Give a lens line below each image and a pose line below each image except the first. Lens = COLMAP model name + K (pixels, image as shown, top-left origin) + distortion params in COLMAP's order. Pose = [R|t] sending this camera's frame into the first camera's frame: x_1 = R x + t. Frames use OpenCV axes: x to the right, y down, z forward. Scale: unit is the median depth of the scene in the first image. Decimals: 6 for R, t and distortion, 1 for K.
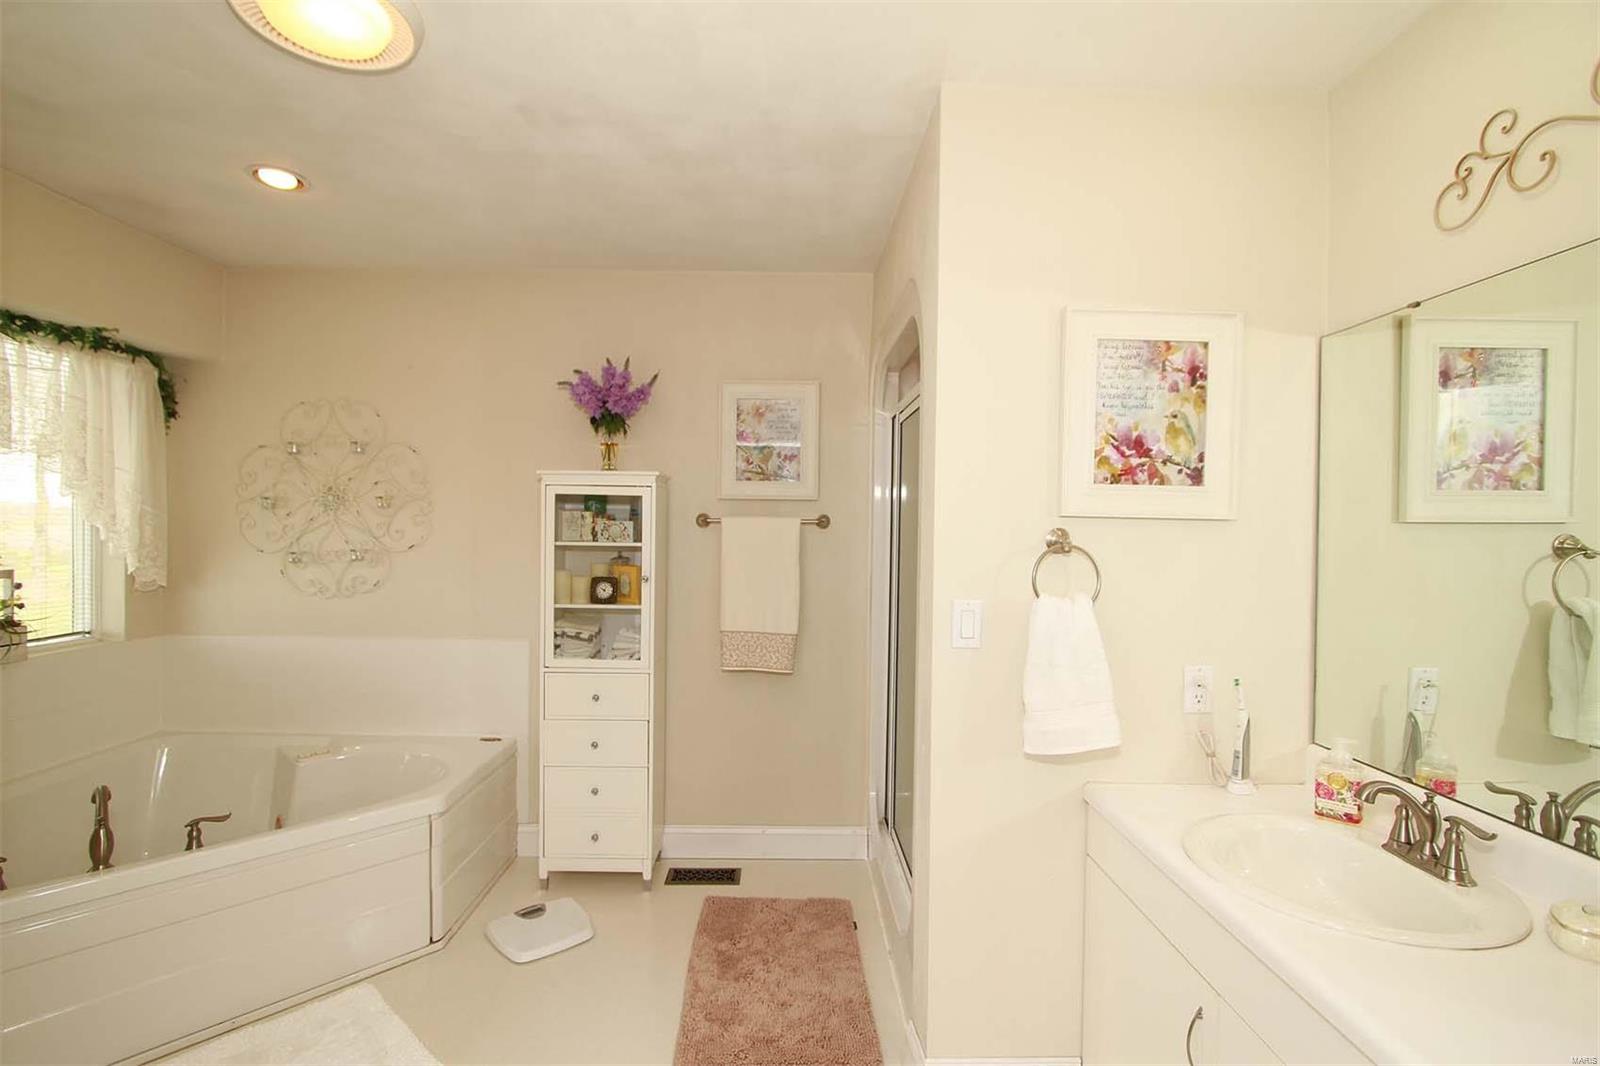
lens RADIAL K [[736.9, 0, 796.7], [0, 736.9, 533.7], [0, 0, 1]] dist [-0.012297, 0.002140]
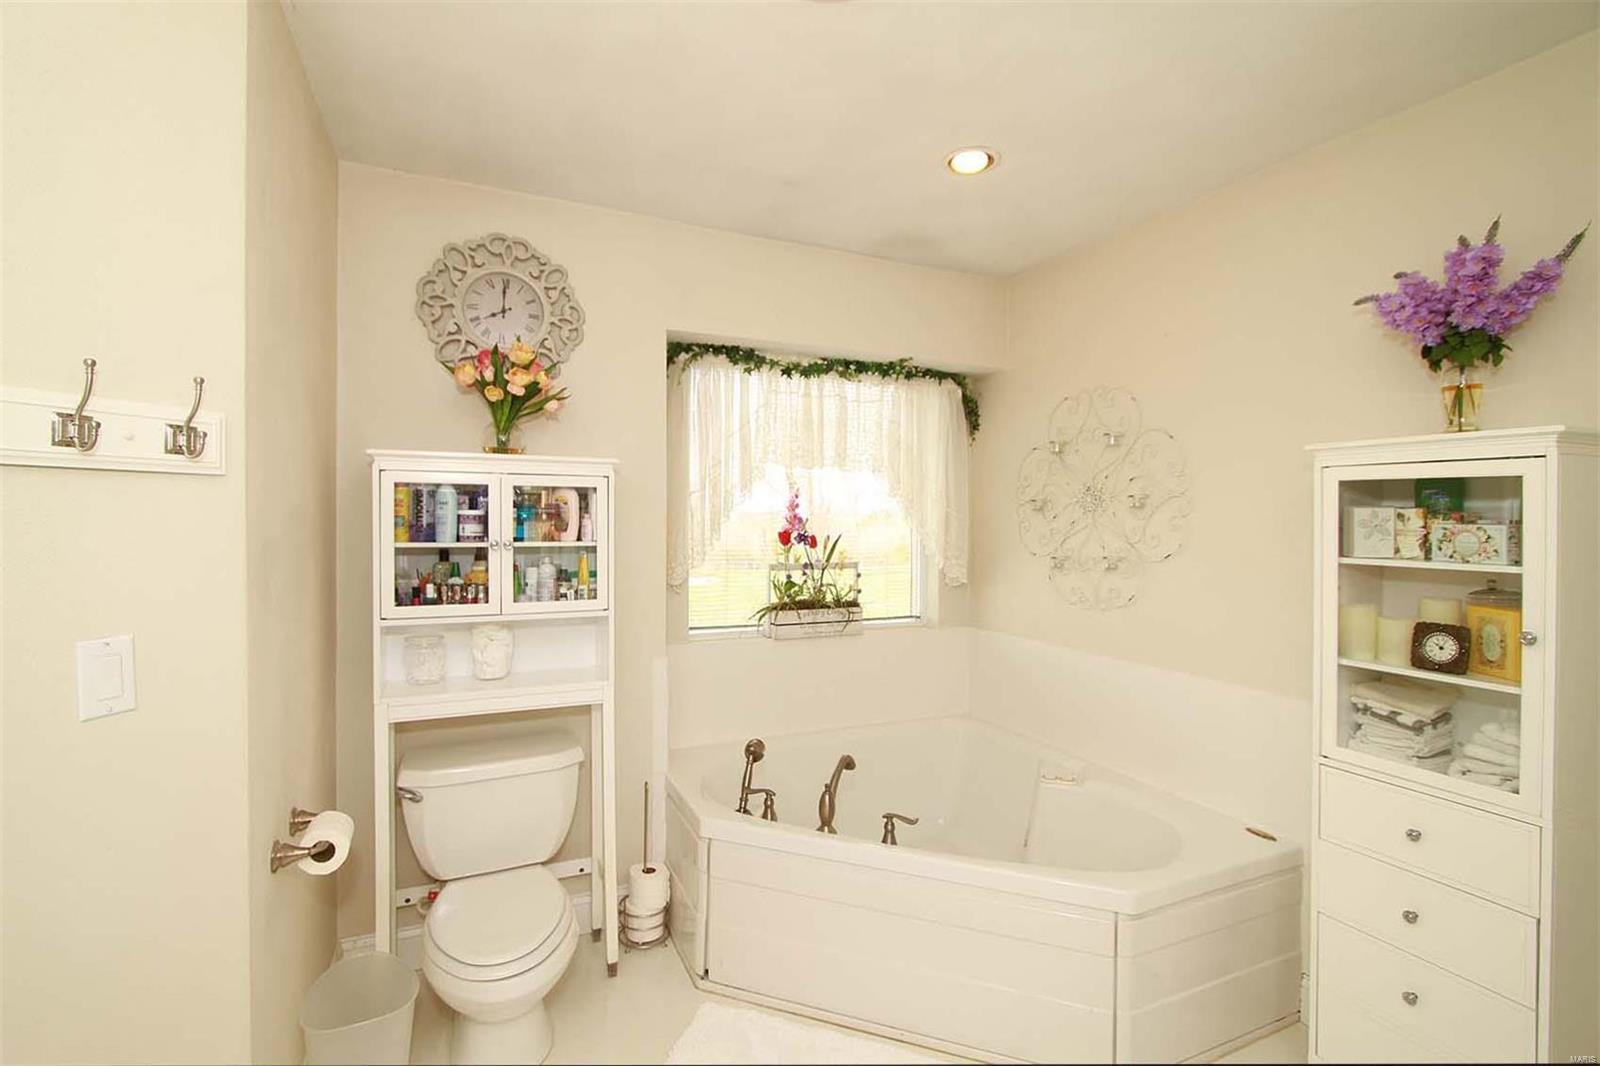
lens RADIAL K [[736.9, 0, 796.1], [0, 736.9, 523.2], [0, 0, 1]] dist [-0.012297, 0.002140]
pose [[0.403705, -0.000574, -0.914889, 0.050031], [-0.017008, 0.999822, -0.008133, -0.005446], [0.914731, 0.018844, 0.403624, 0.320717]]
